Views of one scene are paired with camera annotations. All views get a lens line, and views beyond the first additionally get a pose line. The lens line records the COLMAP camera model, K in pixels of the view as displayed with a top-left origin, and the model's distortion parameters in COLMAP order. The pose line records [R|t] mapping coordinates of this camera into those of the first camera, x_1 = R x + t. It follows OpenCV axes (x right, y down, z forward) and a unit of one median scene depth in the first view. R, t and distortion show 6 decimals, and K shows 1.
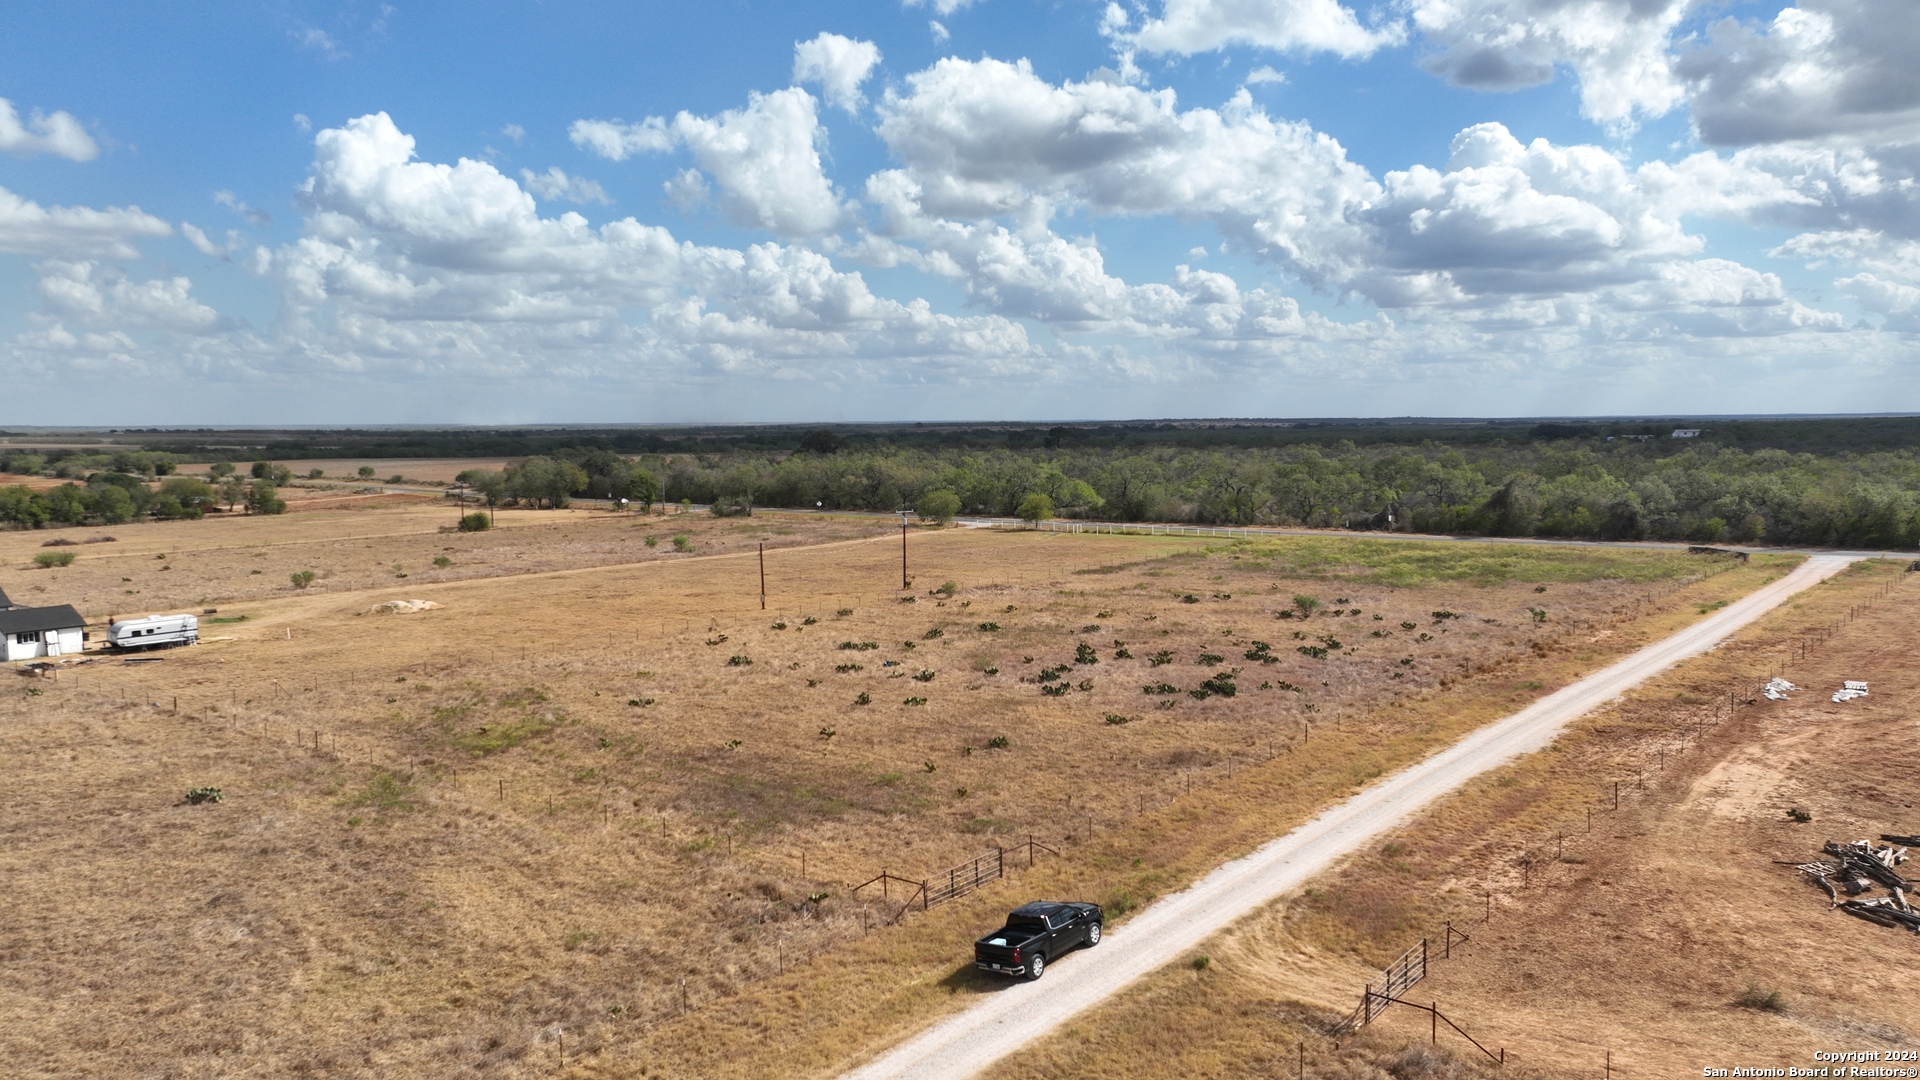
lens RADIAL K [[1378.1, 0, 963.5], [0, 1378.1, 538.6], [0, 0, 1]] dist [0.000064, 0.003563]
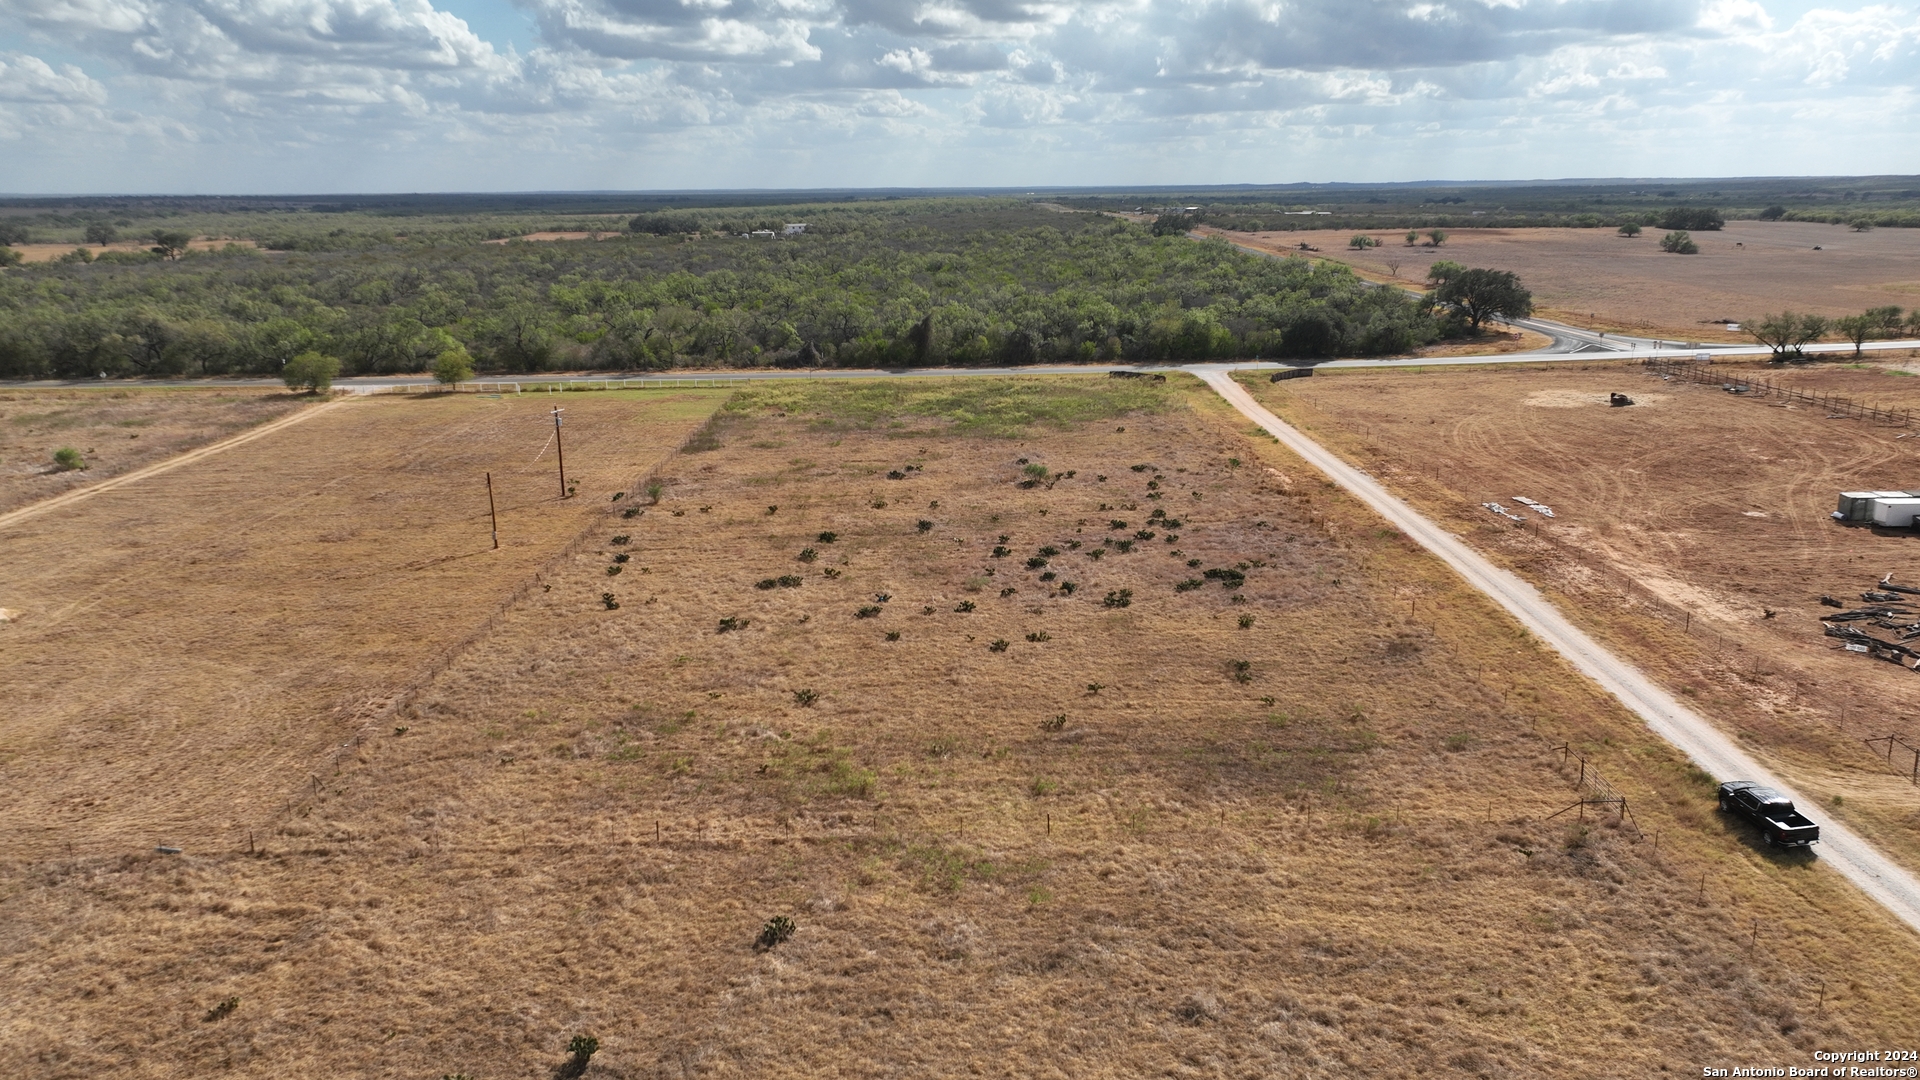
lens RADIAL K [[1378.1, 0, 963.1], [0, 1378.1, 543.7], [0, 0, 1]] dist [0.000064, 0.003563]
pose [[0.776112, -0.155102, 0.611223, -1.074234], [0.055664, 0.982347, 0.178596, -0.214426], [-0.628134, -0.104587, 0.771044, 0.351768]]
